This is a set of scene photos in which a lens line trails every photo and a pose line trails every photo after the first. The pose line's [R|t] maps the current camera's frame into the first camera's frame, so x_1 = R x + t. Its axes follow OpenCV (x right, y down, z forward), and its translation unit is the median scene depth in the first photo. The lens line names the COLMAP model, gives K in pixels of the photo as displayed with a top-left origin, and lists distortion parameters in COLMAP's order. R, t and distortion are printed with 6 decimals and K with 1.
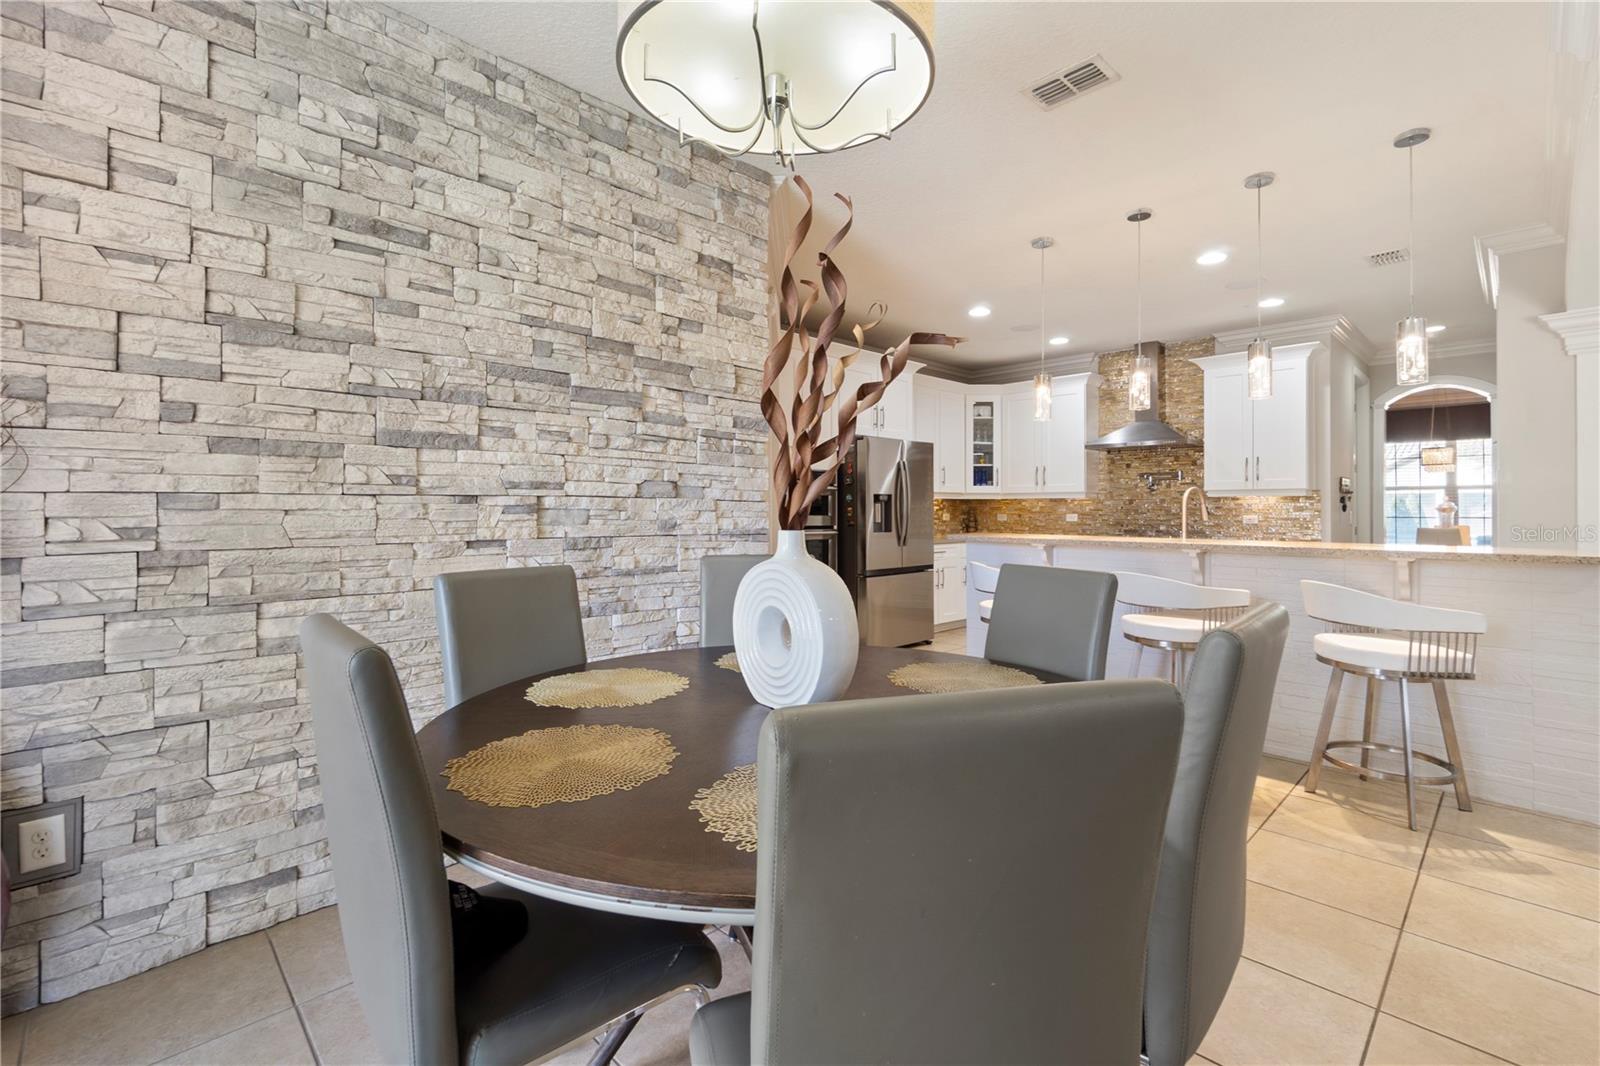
lens RADIAL K [[706.9, 0, 823.0], [0, 706.9, 508.1], [0, 0, 1]] dist [-0.001799, -0.000398]
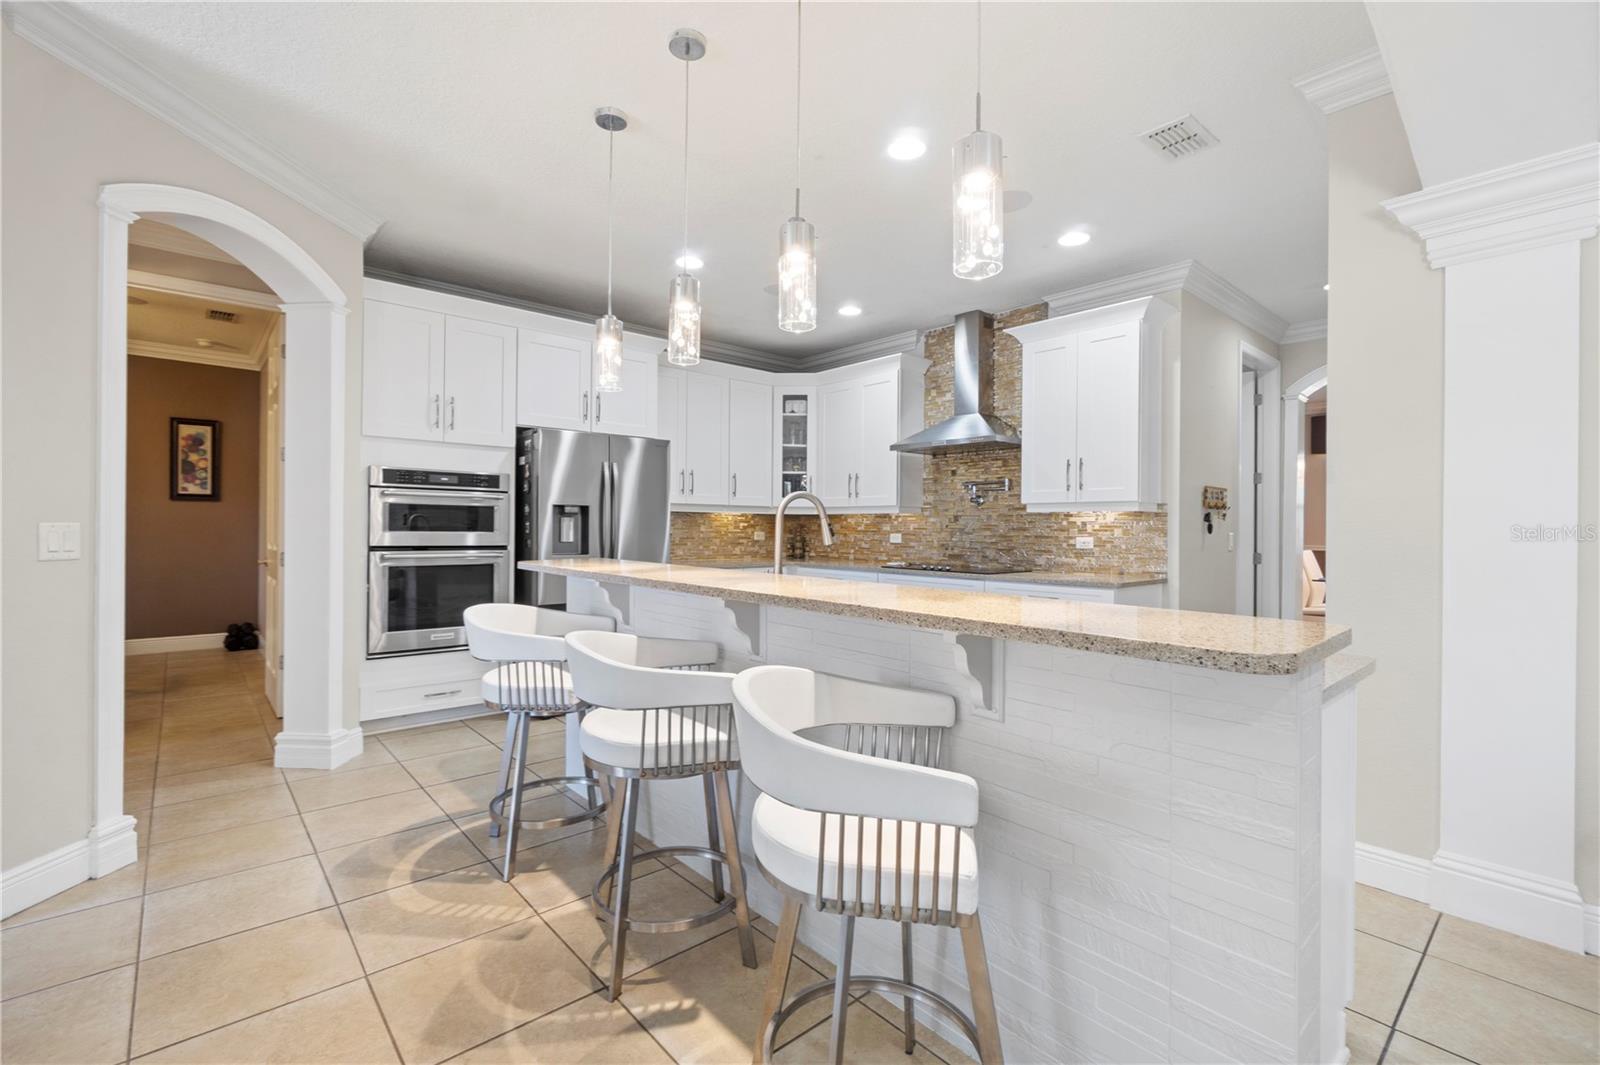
lens RADIAL K [[703.8, 0, 800.0], [0, 703.8, 532.5], [0, 0, 1]] dist [-0.001964, -0.000116]
pose [[0.998057, 0.009461, -0.061582, 0.867059], [-0.008874, 0.999913, 0.009807, 0.001058], [0.061669, -0.009242, 0.998054, 0.582593]]
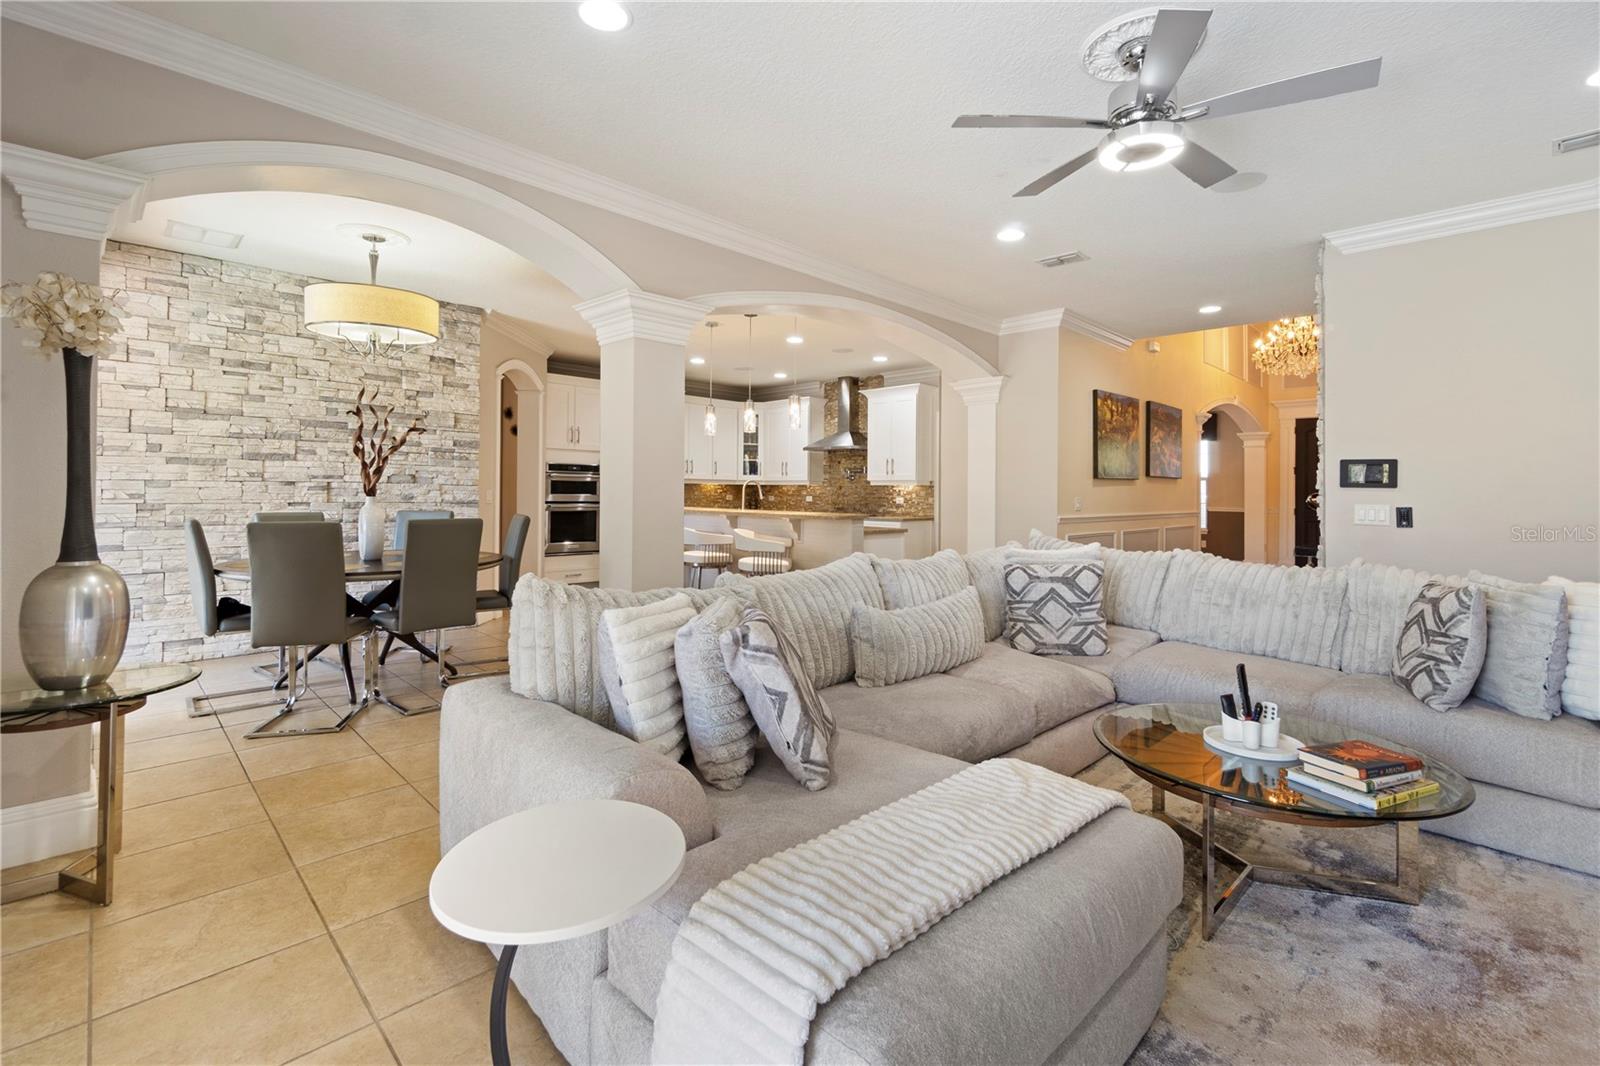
lens RADIAL K [[688.9, 0, 806.0], [0, 688.9, 488.3], [0, 0, 1]] dist [-0.000295, 0.000148]
pose [[0.999905, 0.010878, 0.008464, 0.989405], [-0.010849, 0.999935, -0.003462, -0.006741], [-0.008501, 0.003370, 0.999958, -1.048288]]
